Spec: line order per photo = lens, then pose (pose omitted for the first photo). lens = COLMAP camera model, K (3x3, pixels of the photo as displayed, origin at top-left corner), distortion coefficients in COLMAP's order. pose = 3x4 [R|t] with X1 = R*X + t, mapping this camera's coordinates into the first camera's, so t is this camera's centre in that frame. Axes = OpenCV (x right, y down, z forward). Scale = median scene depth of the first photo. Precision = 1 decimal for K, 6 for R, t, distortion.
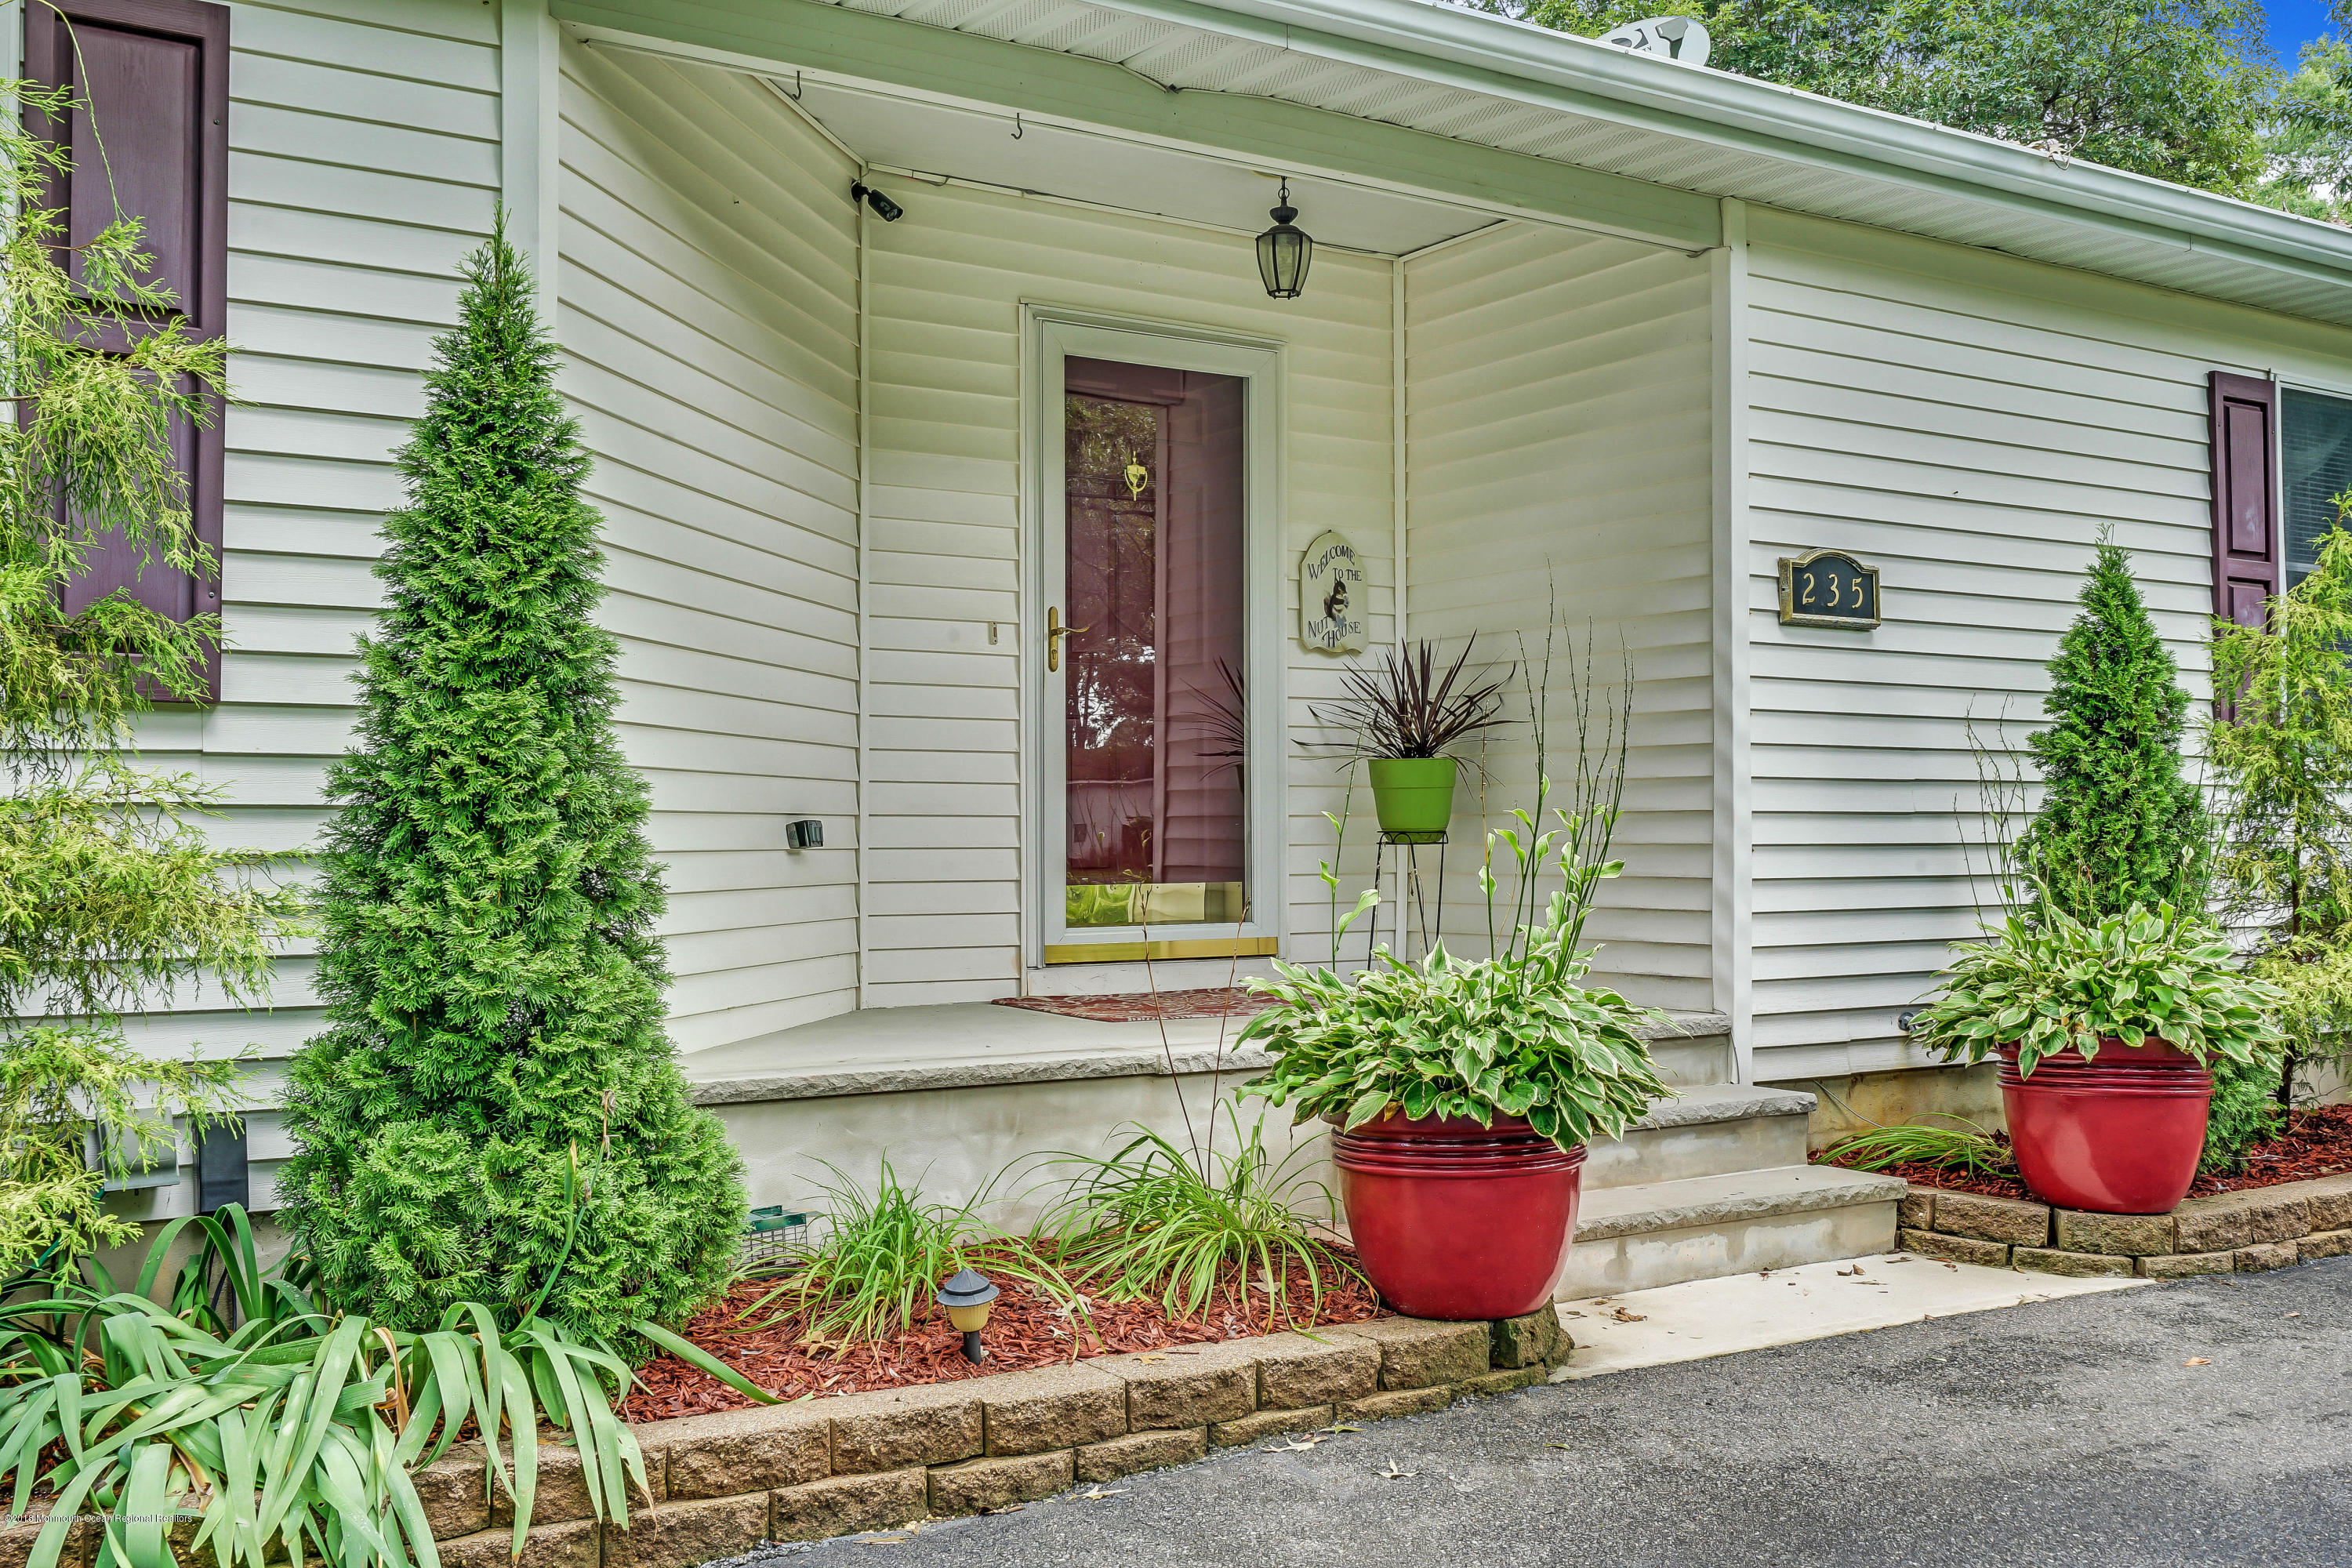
lens RADIAL K [[2308.7, 0, 1149.4], [0, 2308.7, 775.8], [0, 0, 1]] dist [0.007589, -0.030356]
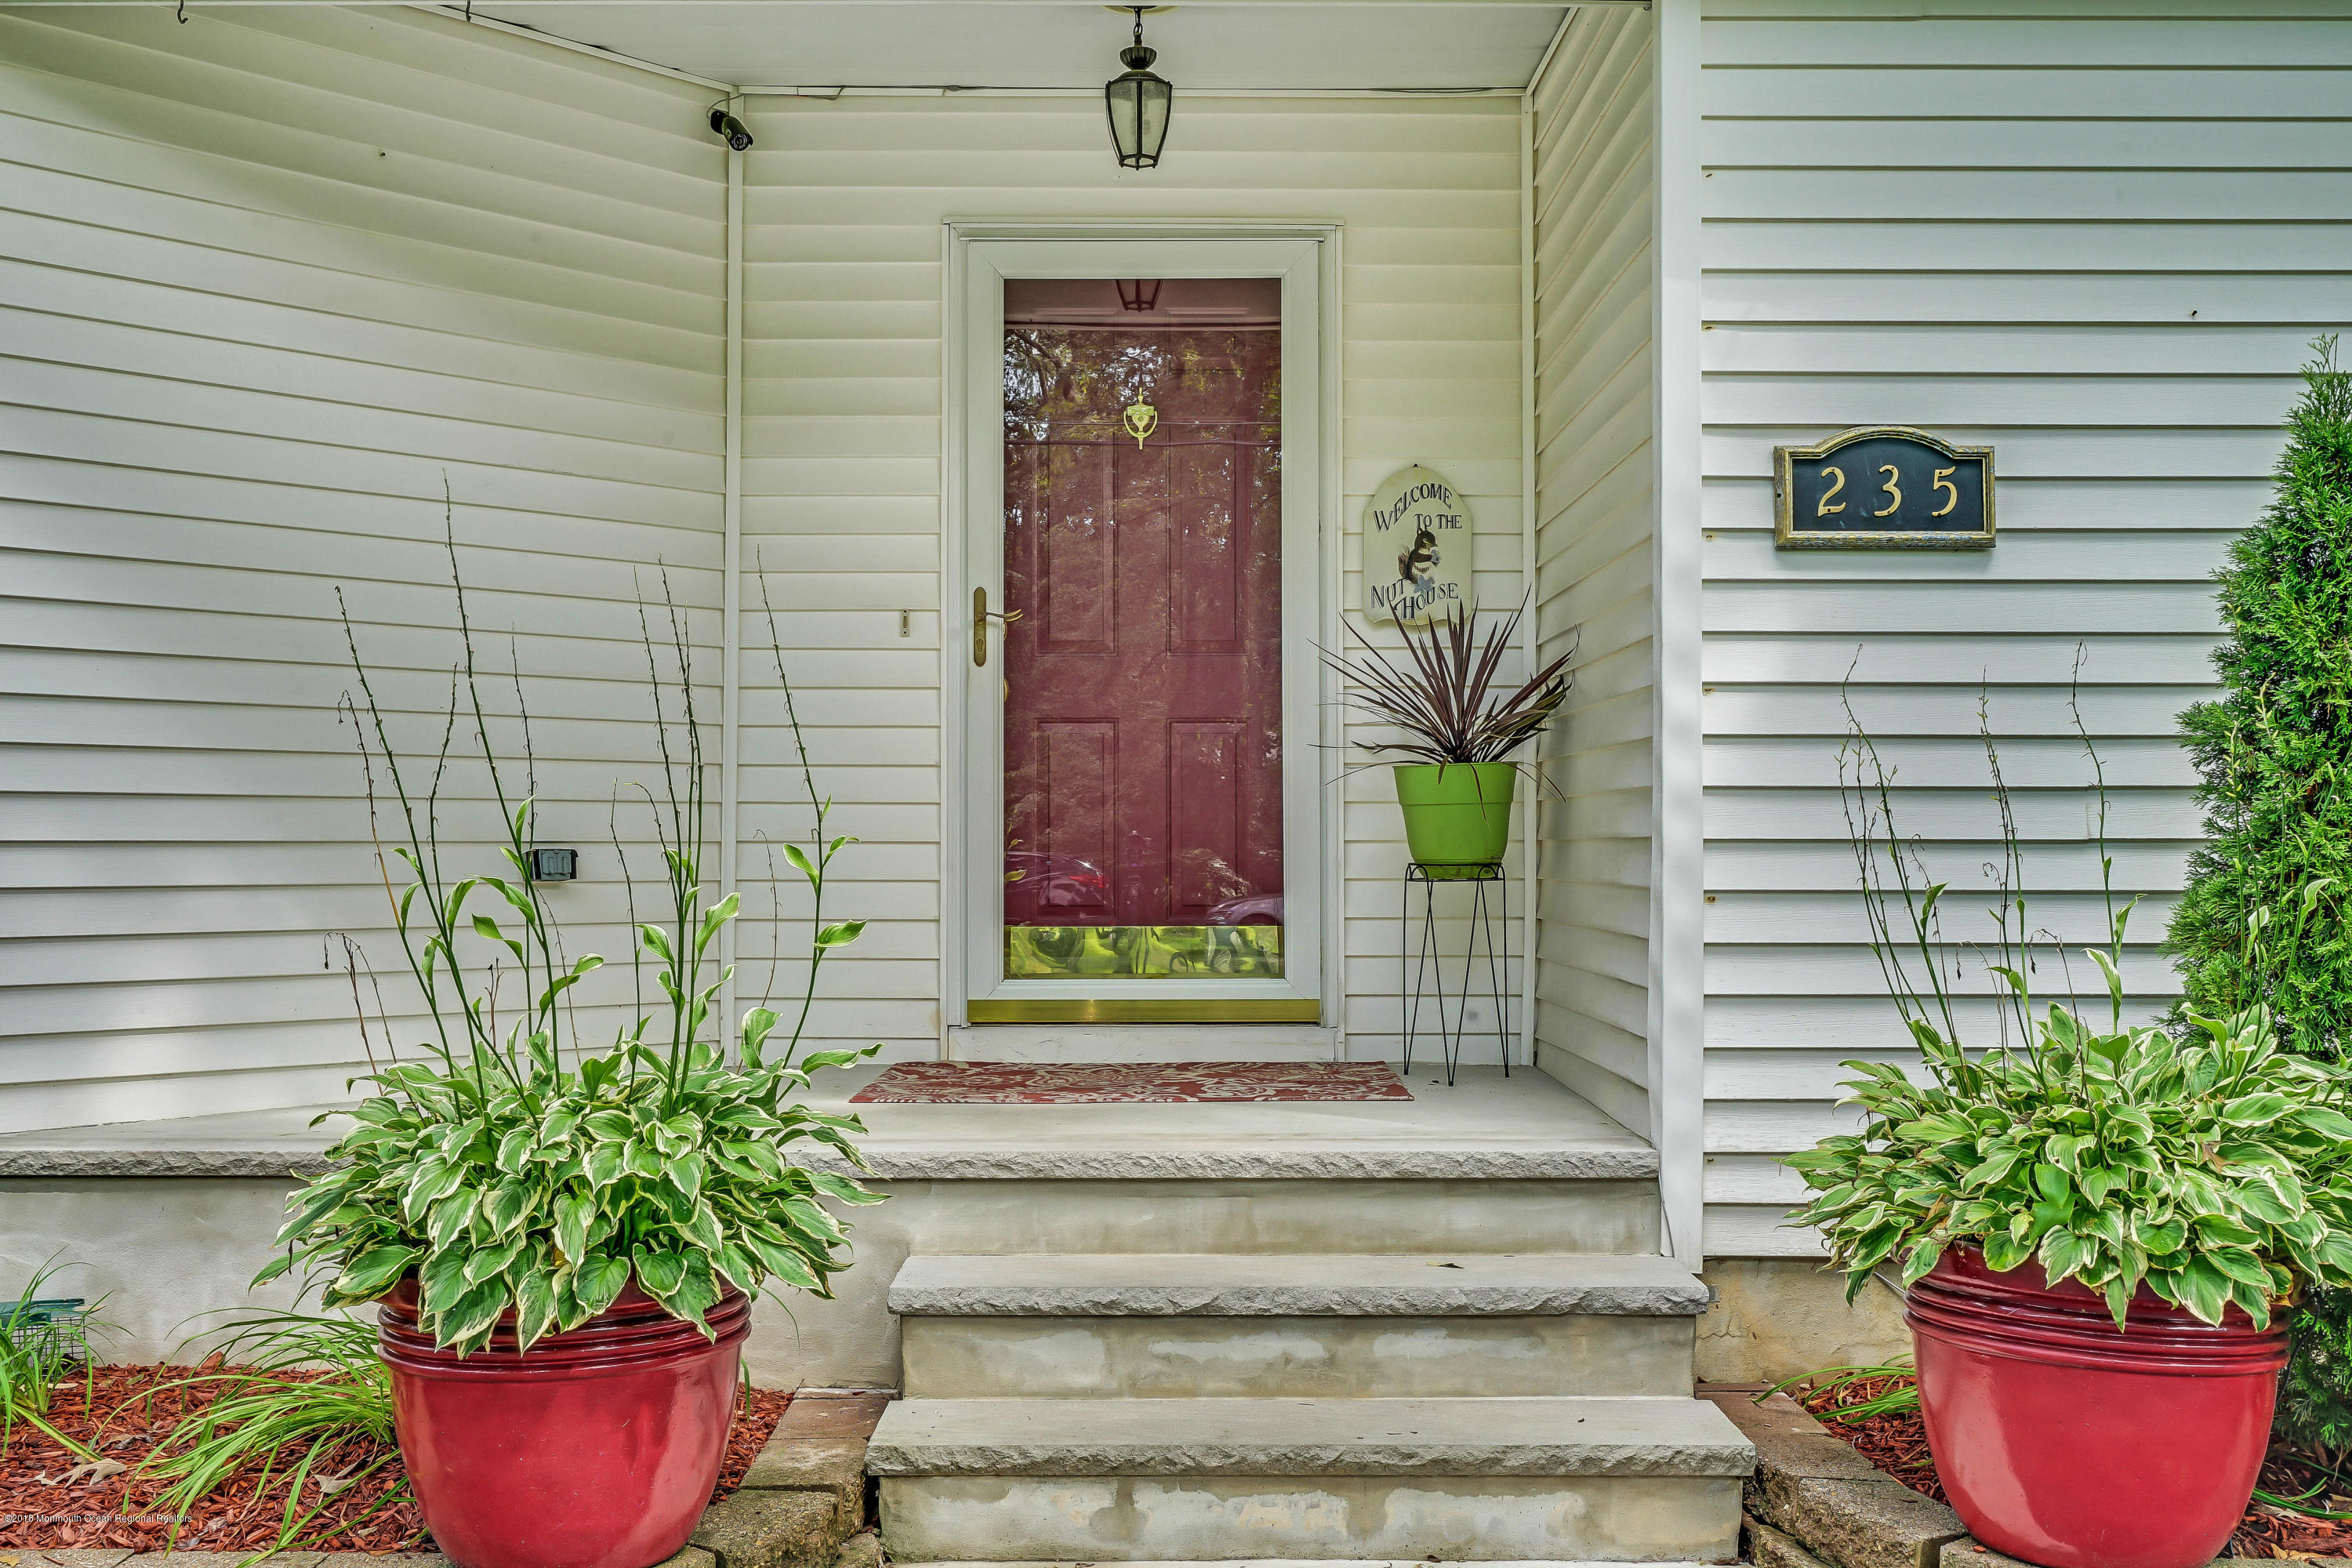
lens RADIAL K [[2308.7, 0, 1149.4], [0, 2308.7, 775.8], [0, 0, 1]] dist [0.007589, -0.030356]
pose [[0.836796, -0.013527, -0.547347, 0.467822], [0.011160, 0.999908, -0.007650, 0.000668], [0.547401, 0.000293, 0.836871, 0.355058]]
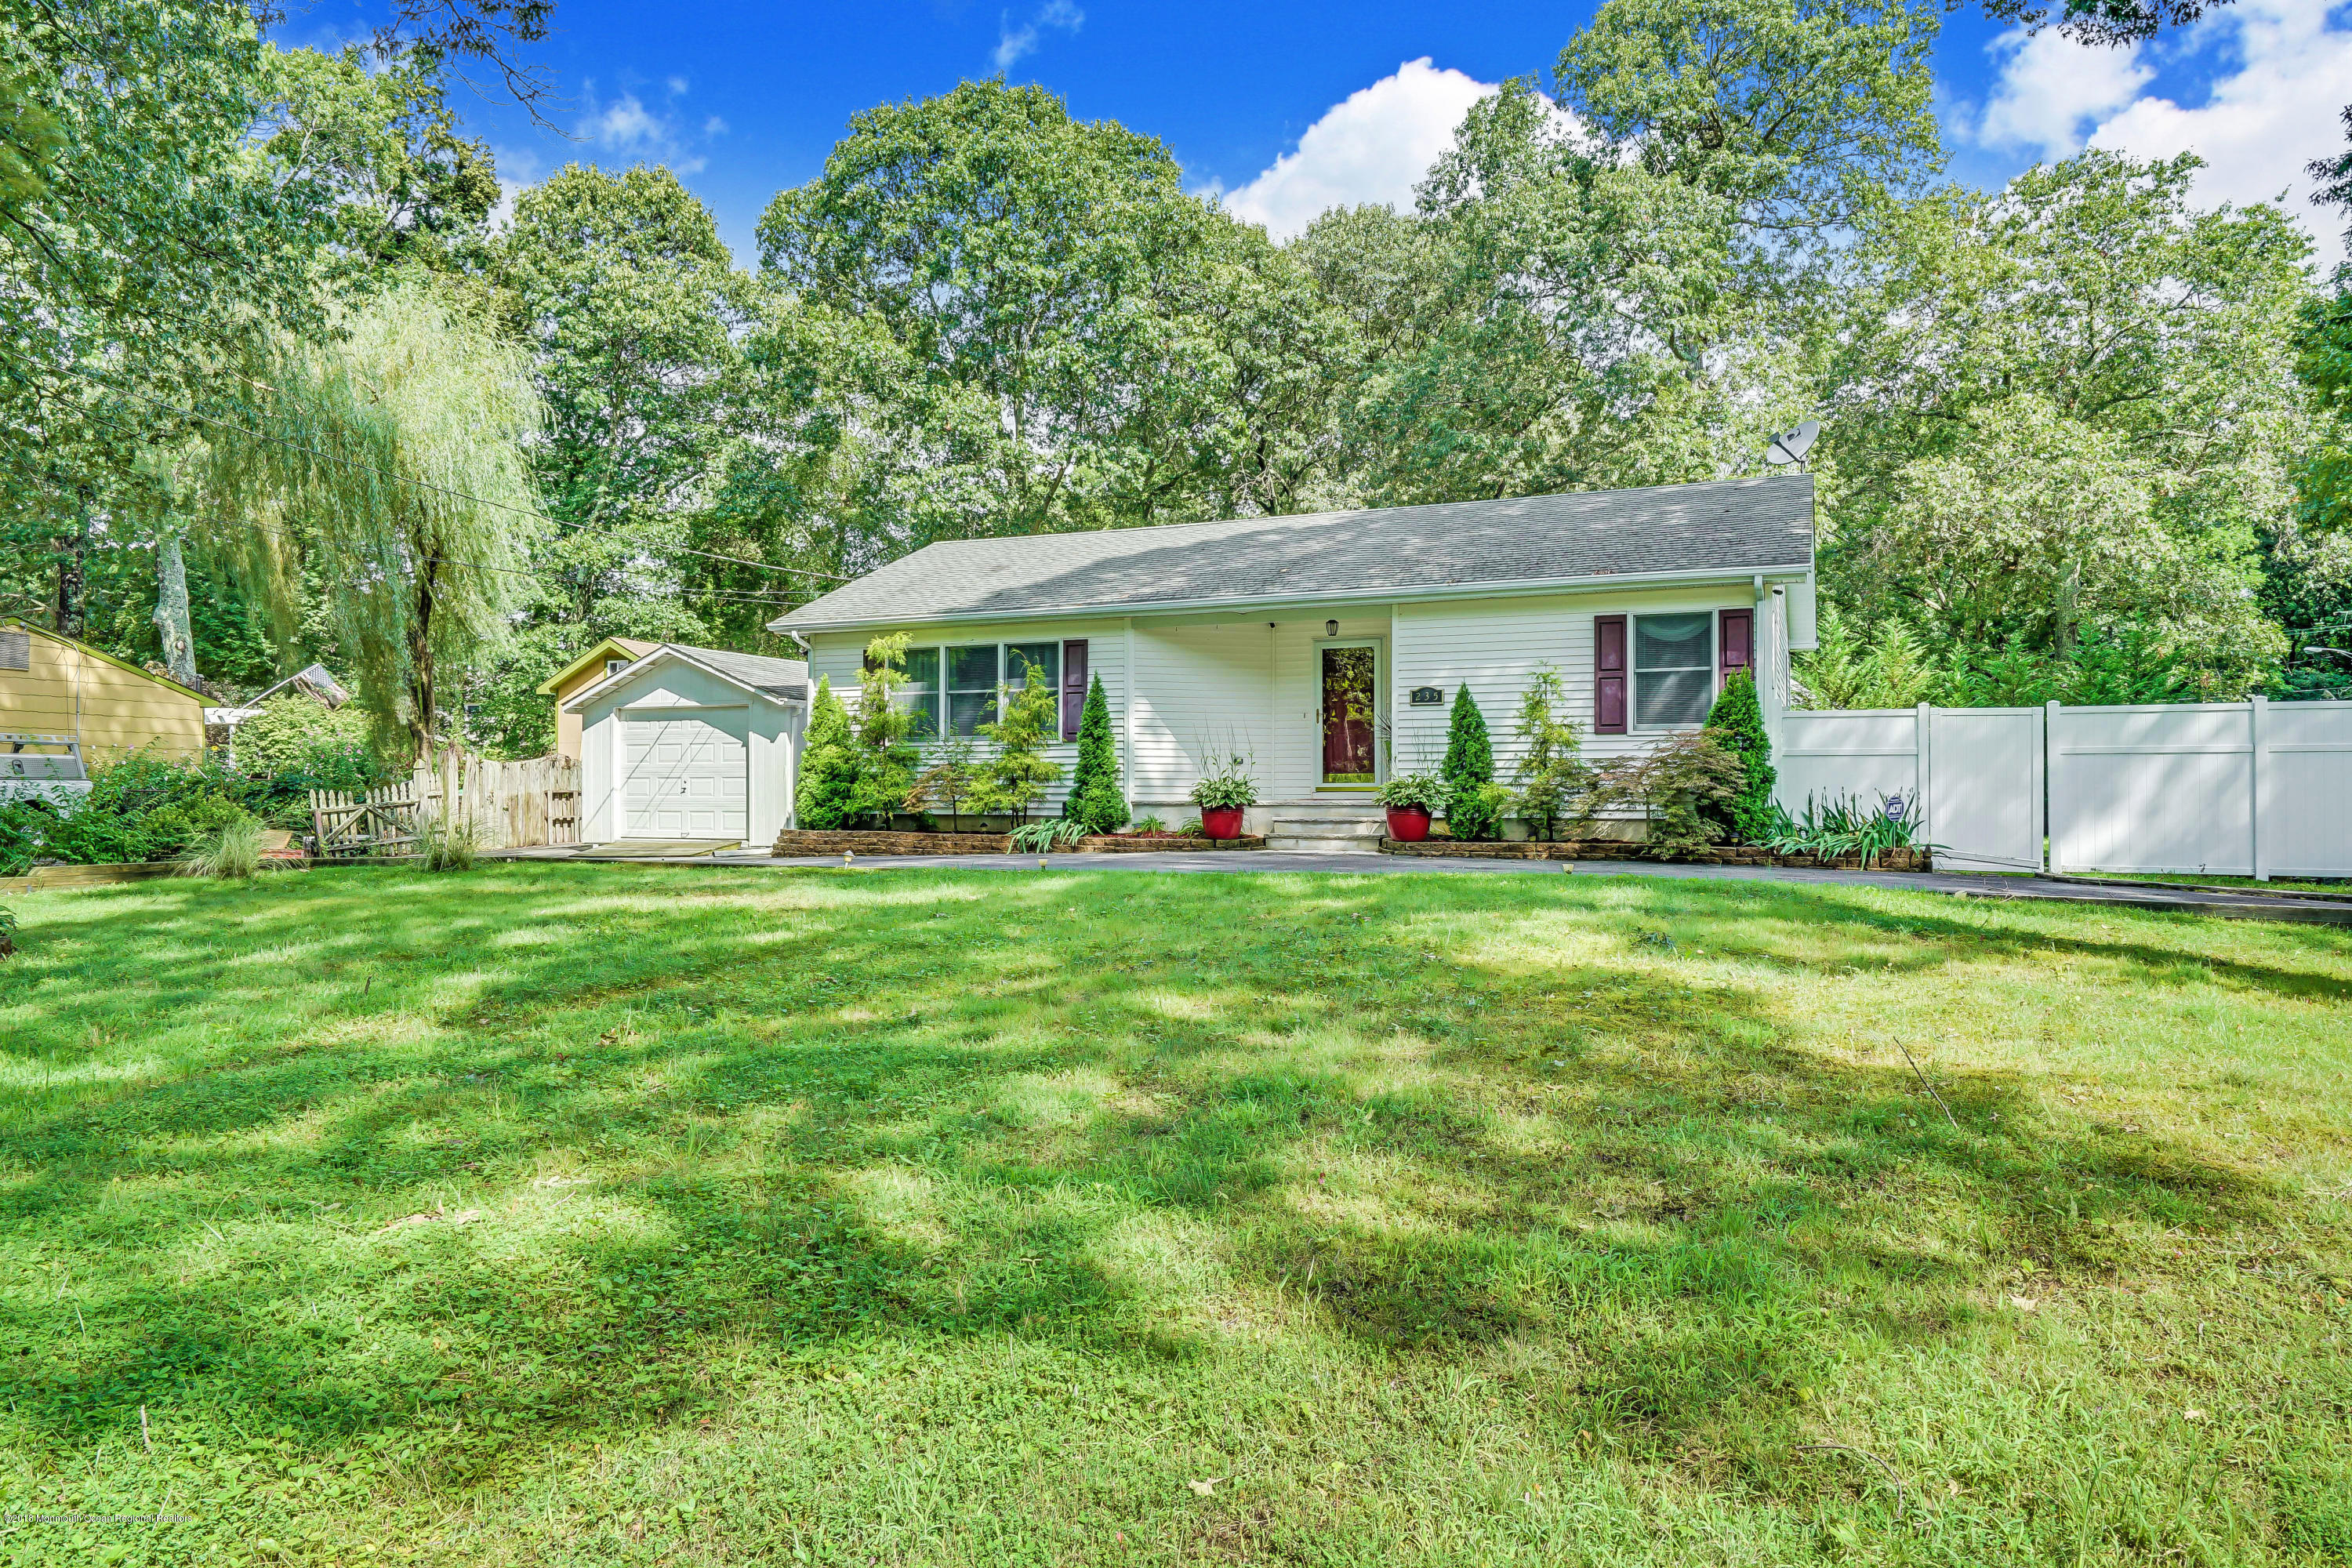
lens RADIAL K [[1508.0, 0, 1169.7], [0, 1508.0, 801.0], [0, 0, 1]] dist [0.004568, 0.001687]
pose [[0.553149, 0.002372, -0.833079, 2.205541], [0.020867, 0.999643, 0.016702, 0.047556], [0.832821, -0.026622, 0.552902, -0.812069]]
